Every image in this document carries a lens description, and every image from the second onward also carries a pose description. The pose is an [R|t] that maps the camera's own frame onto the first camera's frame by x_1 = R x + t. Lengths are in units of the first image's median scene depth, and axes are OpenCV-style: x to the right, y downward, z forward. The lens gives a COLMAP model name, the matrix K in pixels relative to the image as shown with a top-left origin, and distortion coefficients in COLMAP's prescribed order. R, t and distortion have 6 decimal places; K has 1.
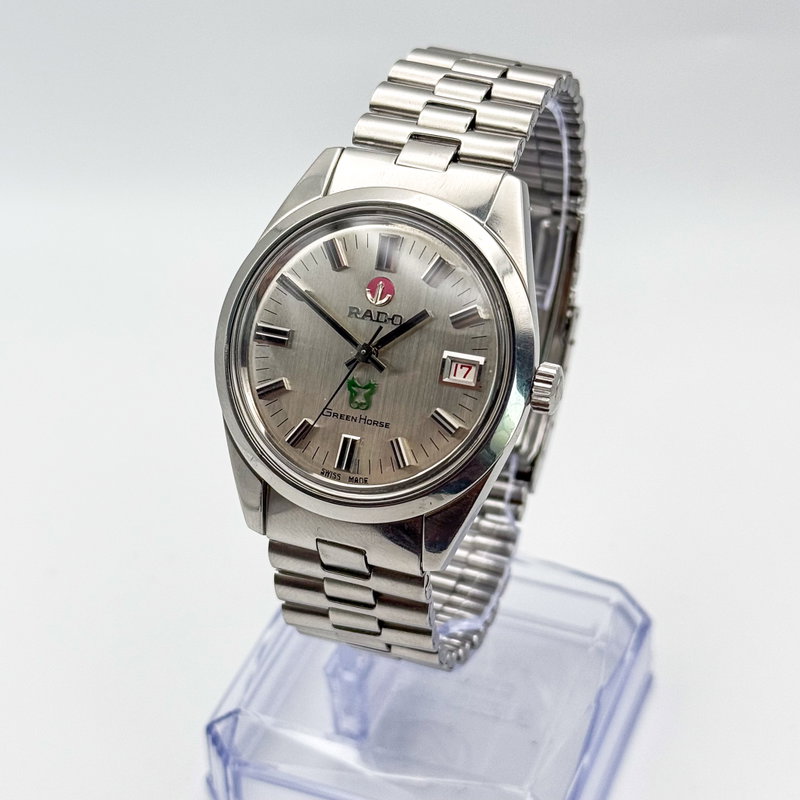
lens RADIAL K [[1861.6, 0, 400.0], [0, 1861.6, 400.0], [0, 0, 1]] dist [0.094661, 0.165918]
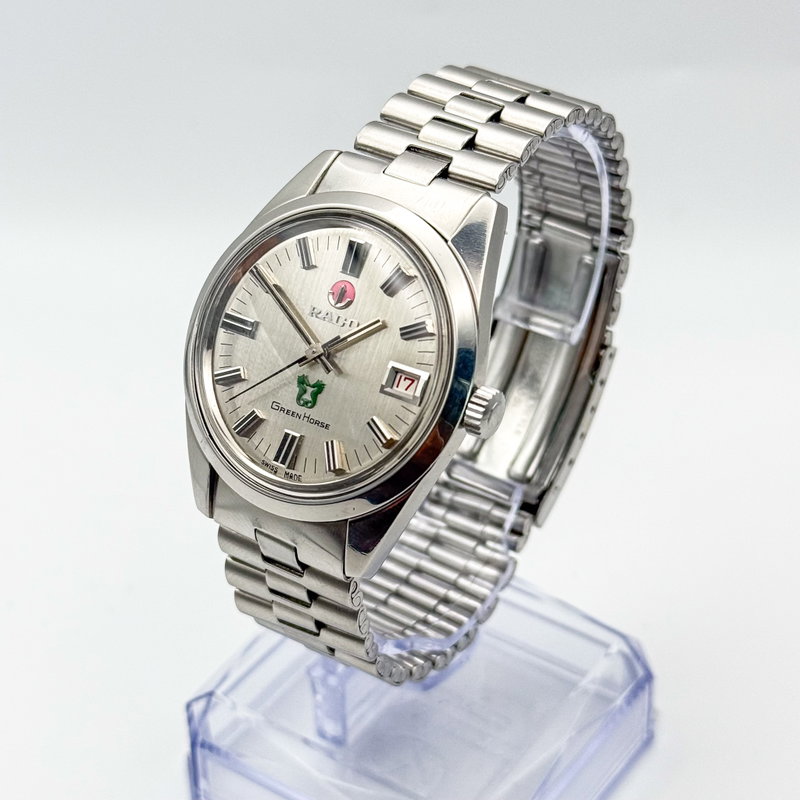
lens RADIAL K [[1861.6, 0, 400.0], [0, 1861.6, 400.0], [0, 0, 1]] dist [0.094661, 0.165918]
pose [[0.970944, 0.138454, -0.195186, 0.215037], [-0.142605, 0.989753, -0.007309, 0.001107], [0.192173, 0.034931, 0.980739, 0.016479]]
